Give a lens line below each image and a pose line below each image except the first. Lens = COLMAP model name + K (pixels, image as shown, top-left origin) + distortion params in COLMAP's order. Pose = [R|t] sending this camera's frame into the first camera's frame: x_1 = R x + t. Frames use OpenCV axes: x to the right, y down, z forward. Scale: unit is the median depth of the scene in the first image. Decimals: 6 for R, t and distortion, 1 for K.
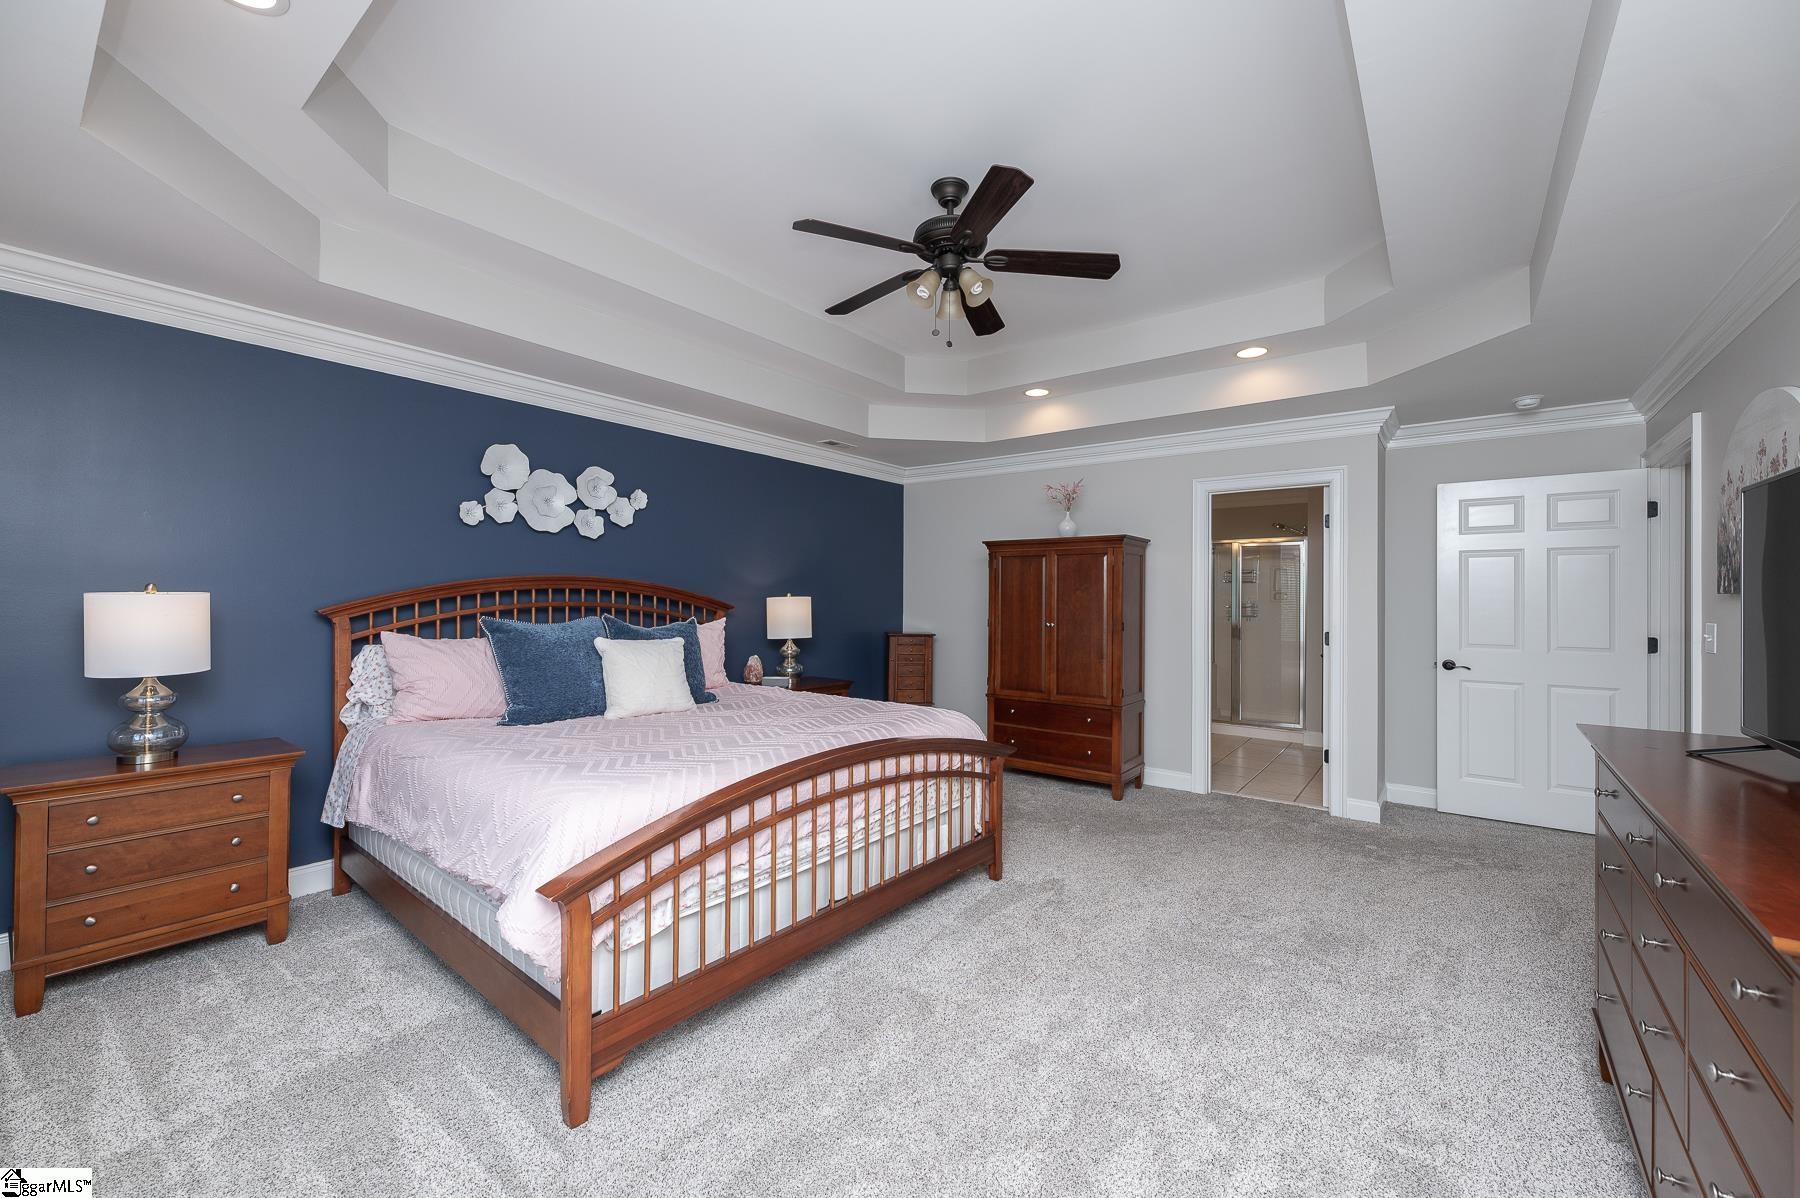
lens RADIAL K [[710.6, 0, 891.7], [0, 710.6, 597.5], [0, 0, 1]] dist [0.000384, 0.000029]
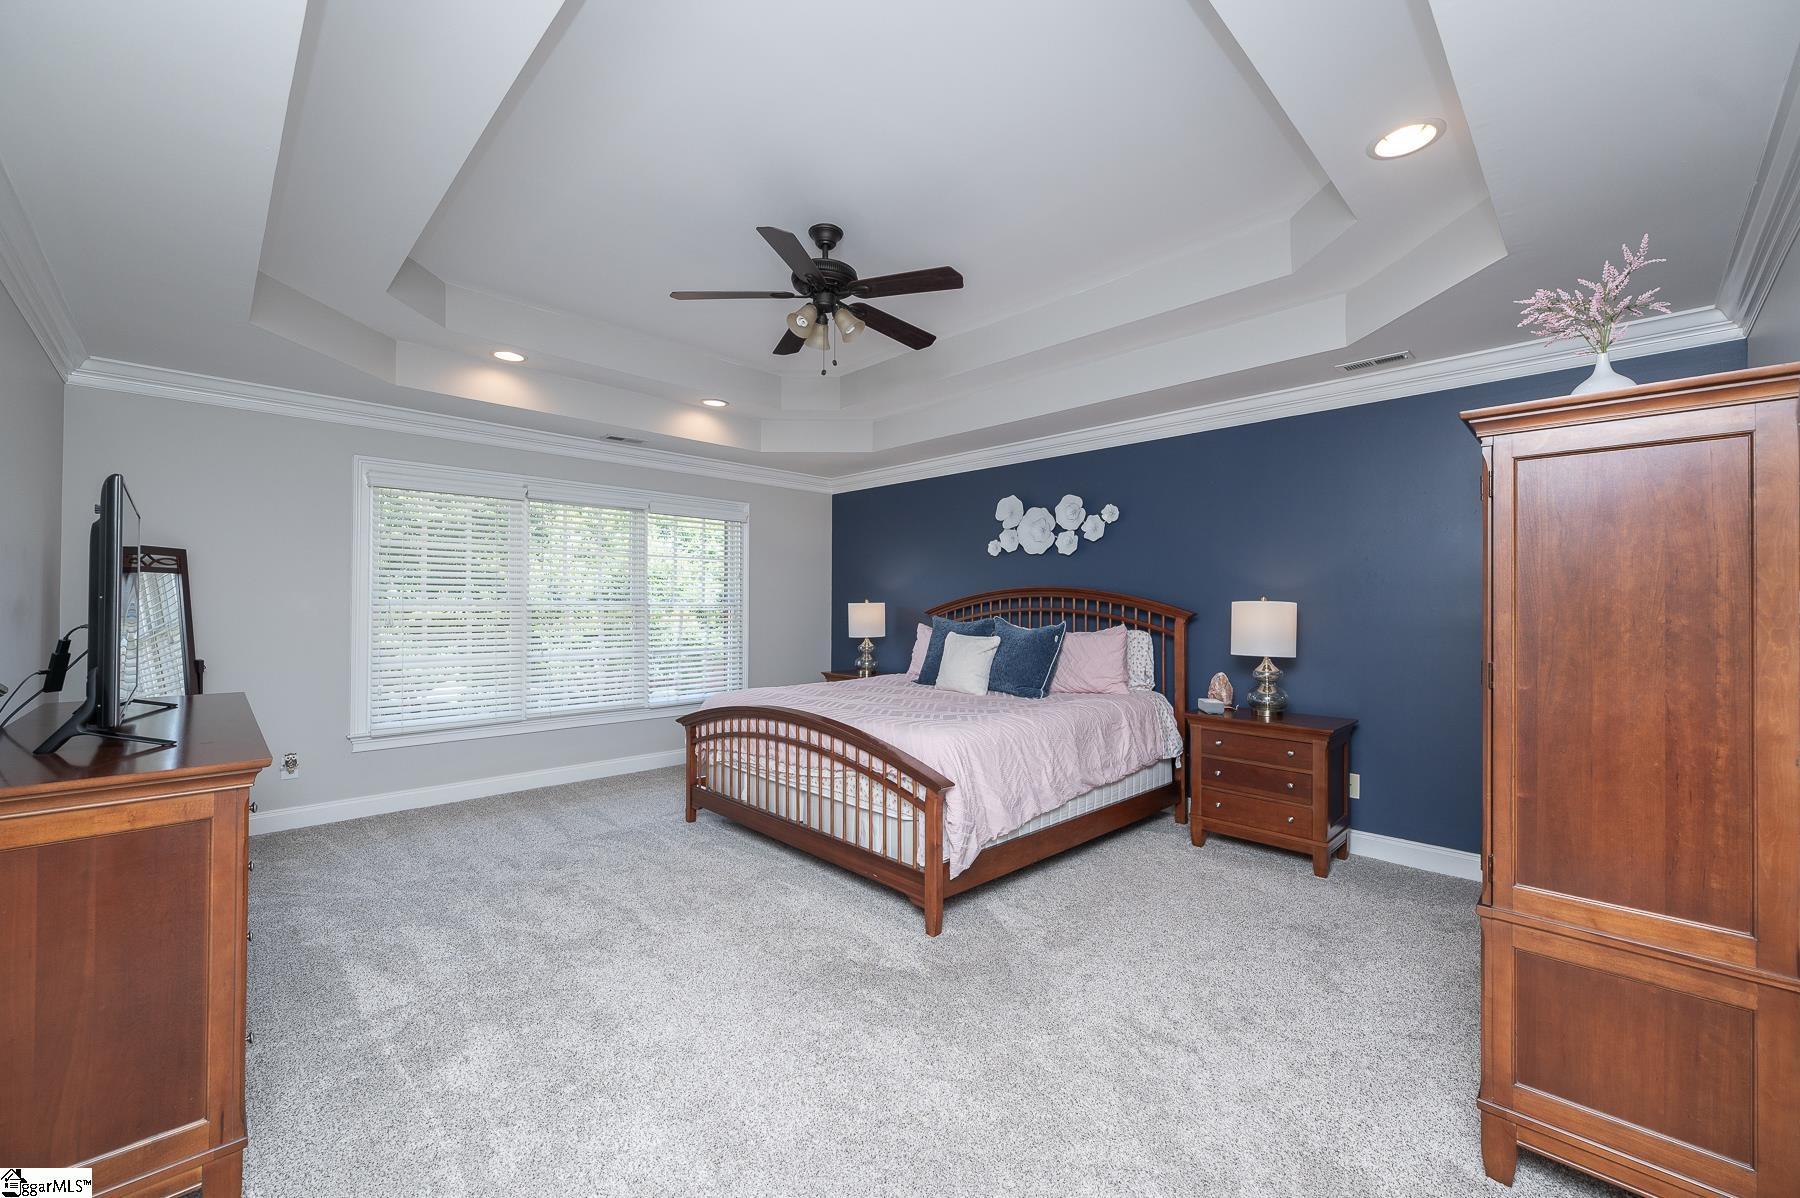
lens RADIAL K [[710.6, 0, 891.7], [0, 710.6, 597.5], [0, 0, 1]] dist [0.000384, 0.000029]
pose [[-0.146145, -0.016192, -0.989131, 0.889132], [0.002032, 0.999859, -0.016668, 0.009465], [0.989261, -0.004446, -0.146092, 0.966514]]
